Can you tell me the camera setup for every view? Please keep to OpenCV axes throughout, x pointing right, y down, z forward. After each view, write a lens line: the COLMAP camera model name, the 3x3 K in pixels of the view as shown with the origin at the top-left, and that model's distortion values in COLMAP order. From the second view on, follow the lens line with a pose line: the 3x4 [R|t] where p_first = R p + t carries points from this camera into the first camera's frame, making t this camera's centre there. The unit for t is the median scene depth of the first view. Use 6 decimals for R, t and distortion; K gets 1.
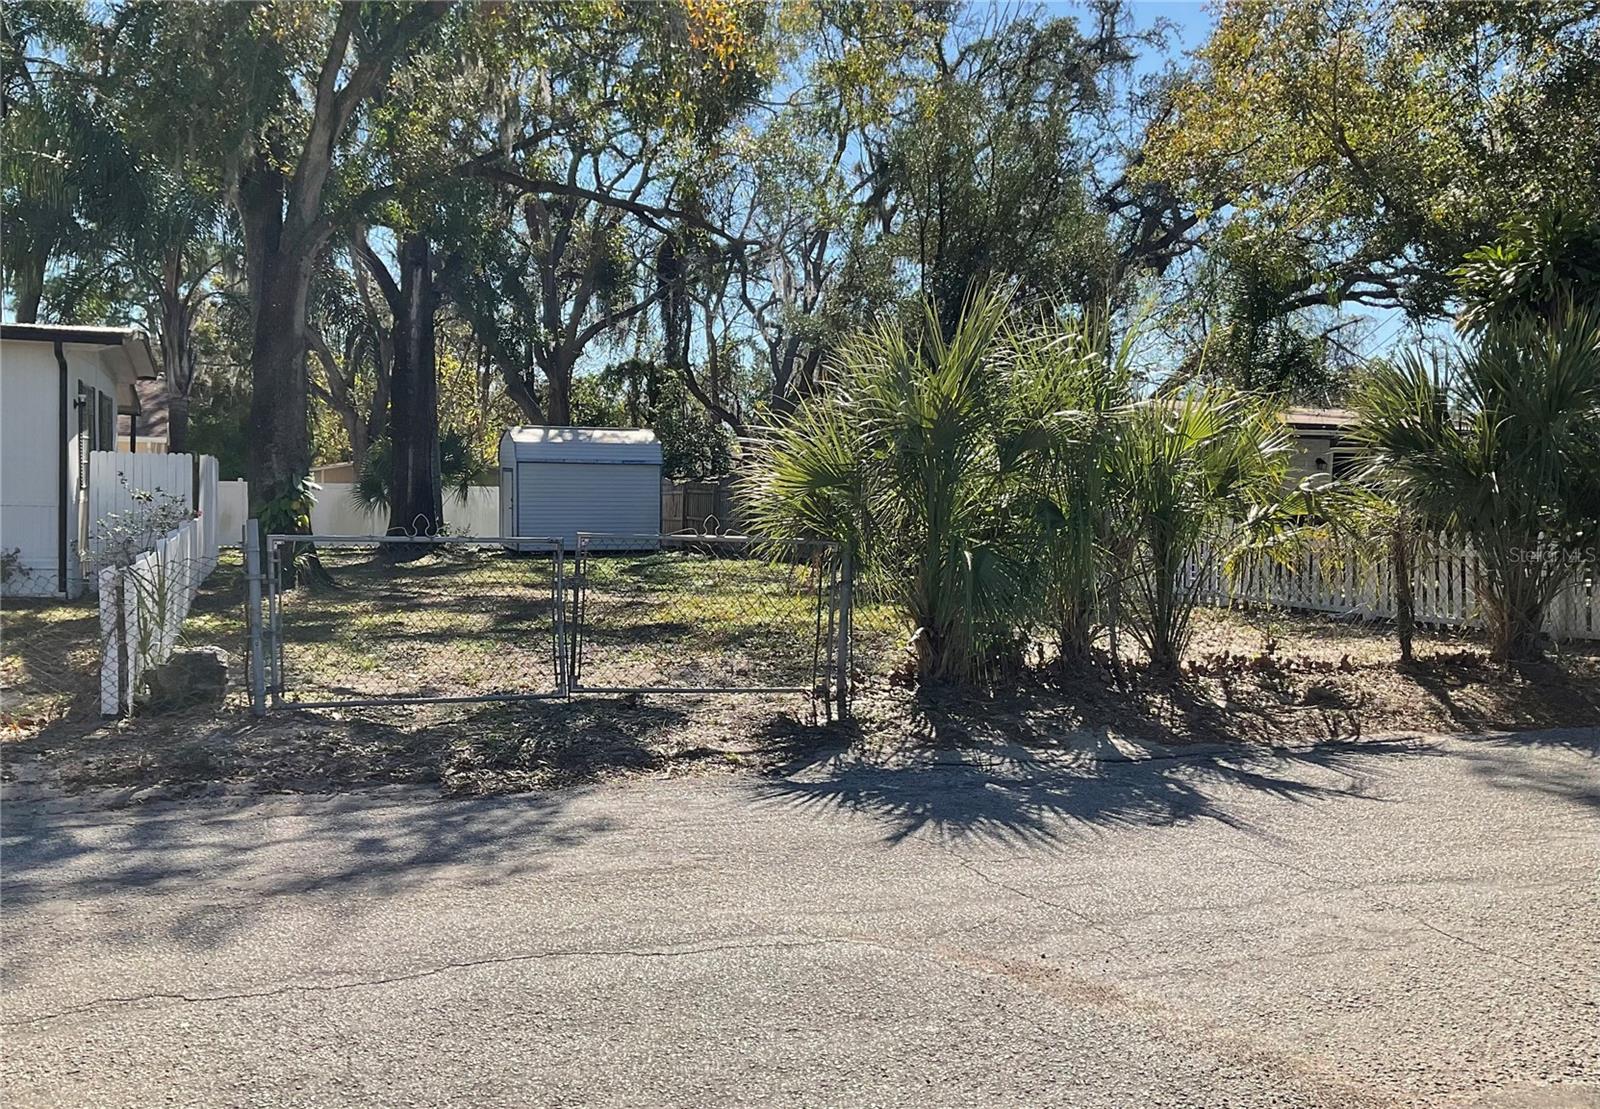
lens RADIAL K [[1404.3, 0, 800.0], [0, 1404.3, 554.5], [0, 0, 1]] dist [0.000400, 0.001065]
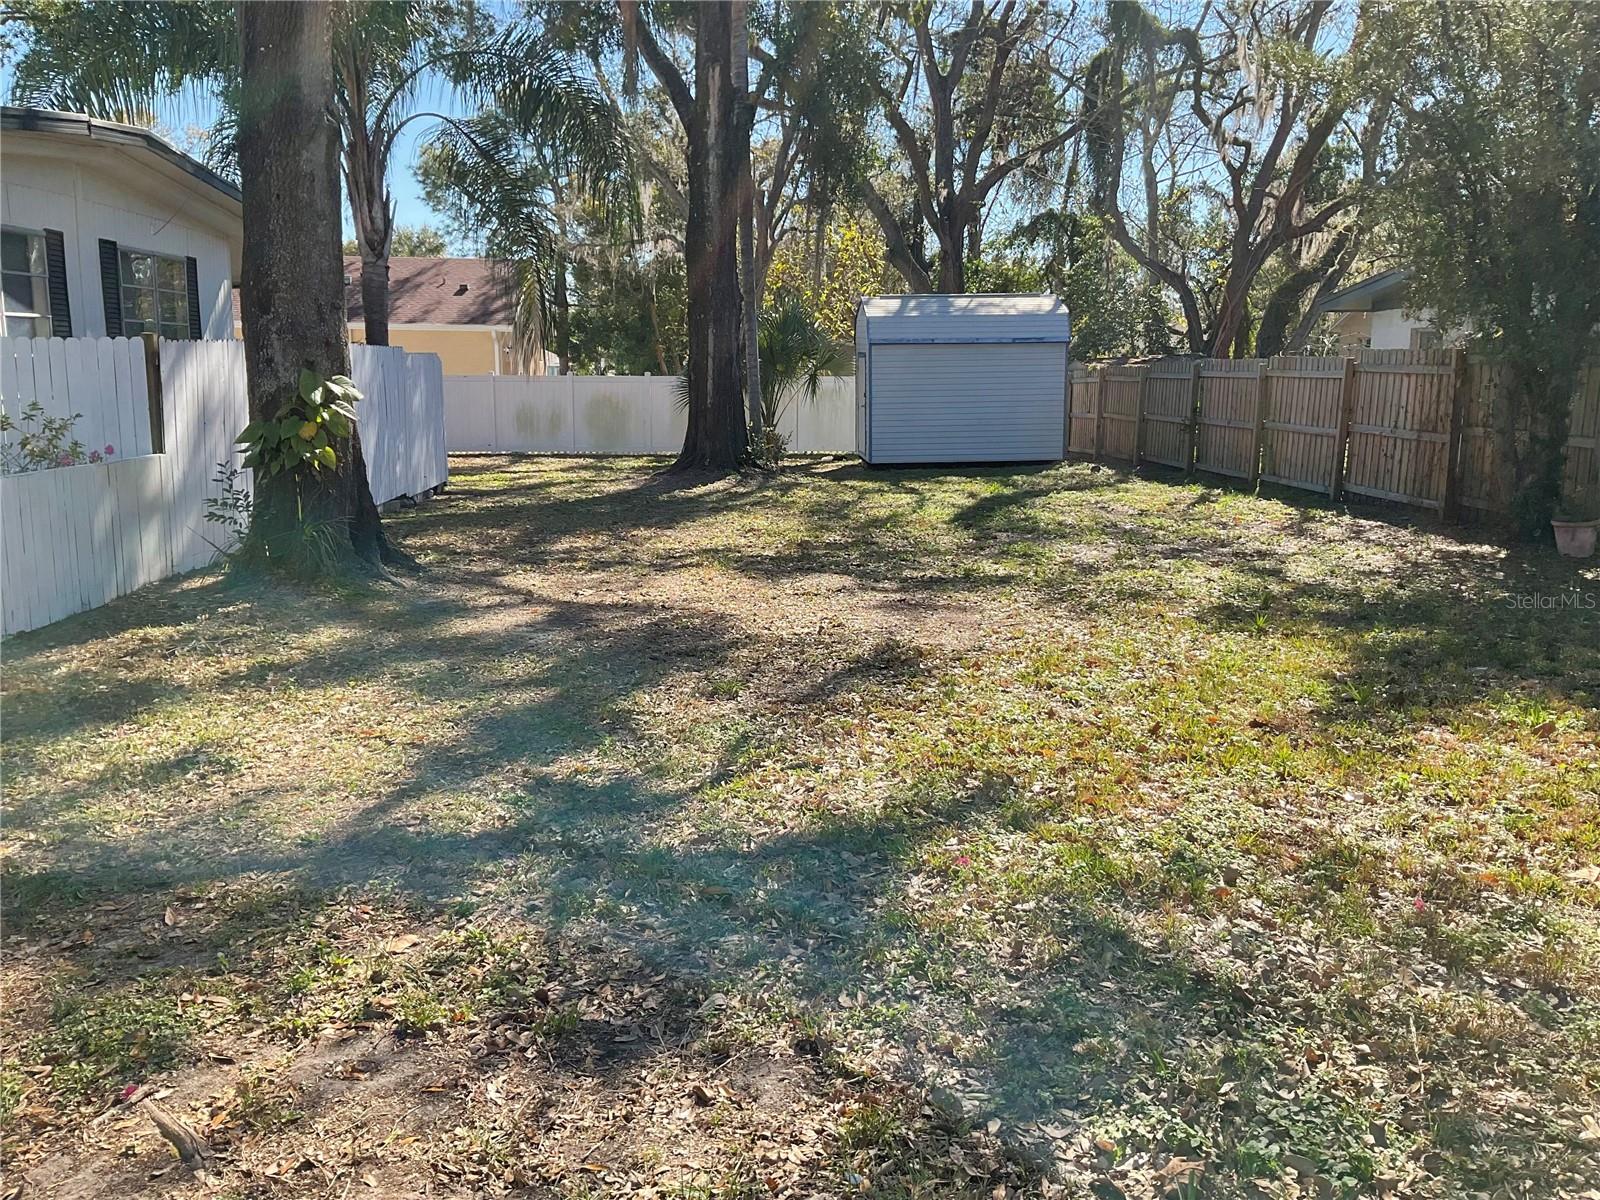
lens RADIAL K [[1425.9, 0, 802.7], [0, 1425.9, 650.8], [0, 0, 1]] dist [-0.008468, -0.003763]
pose [[0.954462, 0.042705, -0.295261, -0.004921], [0.000233, 0.989595, 0.143883, -0.011509], [0.298333, -0.137400, 0.944520, 0.203985]]
